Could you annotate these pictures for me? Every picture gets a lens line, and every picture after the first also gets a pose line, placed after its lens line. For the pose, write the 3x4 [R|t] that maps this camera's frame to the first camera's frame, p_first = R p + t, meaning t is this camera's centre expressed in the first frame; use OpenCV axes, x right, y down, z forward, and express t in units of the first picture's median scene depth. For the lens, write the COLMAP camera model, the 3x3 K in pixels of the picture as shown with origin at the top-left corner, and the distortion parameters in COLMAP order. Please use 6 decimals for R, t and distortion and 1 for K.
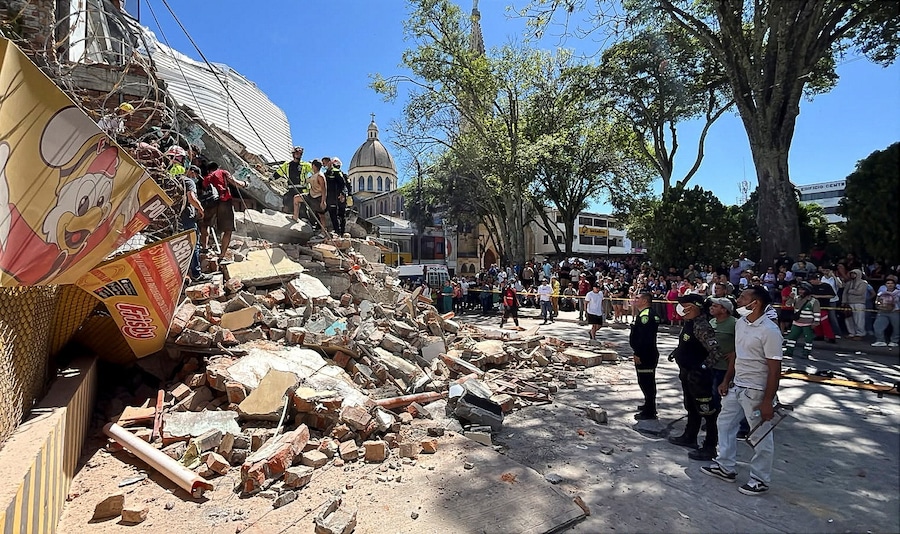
lens RADIAL K [[408.2, 0, 449.5], [0, 408.2, 268.4], [0, 0, 1]] dist [-0.013749, -0.000024]
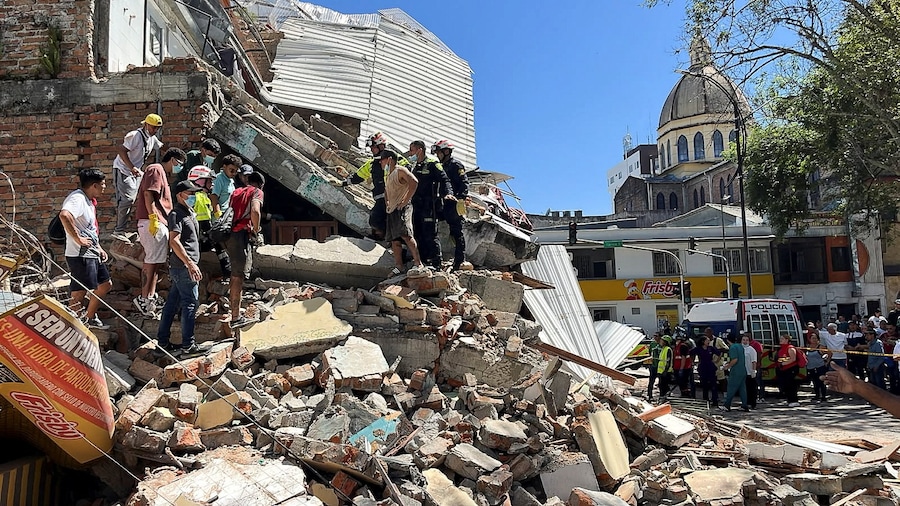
lens RADIAL K [[736.9, 0, 450.3], [0, 736.9, 252.4], [0, 0, 1]] dist [0.016866, 0.000435]
pose [[0.862991, -0.073091, -0.499904, 0.348207], [0.036236, 0.995886, -0.083053, -0.017396], [0.503917, 0.053559, 0.862090, 0.102241]]
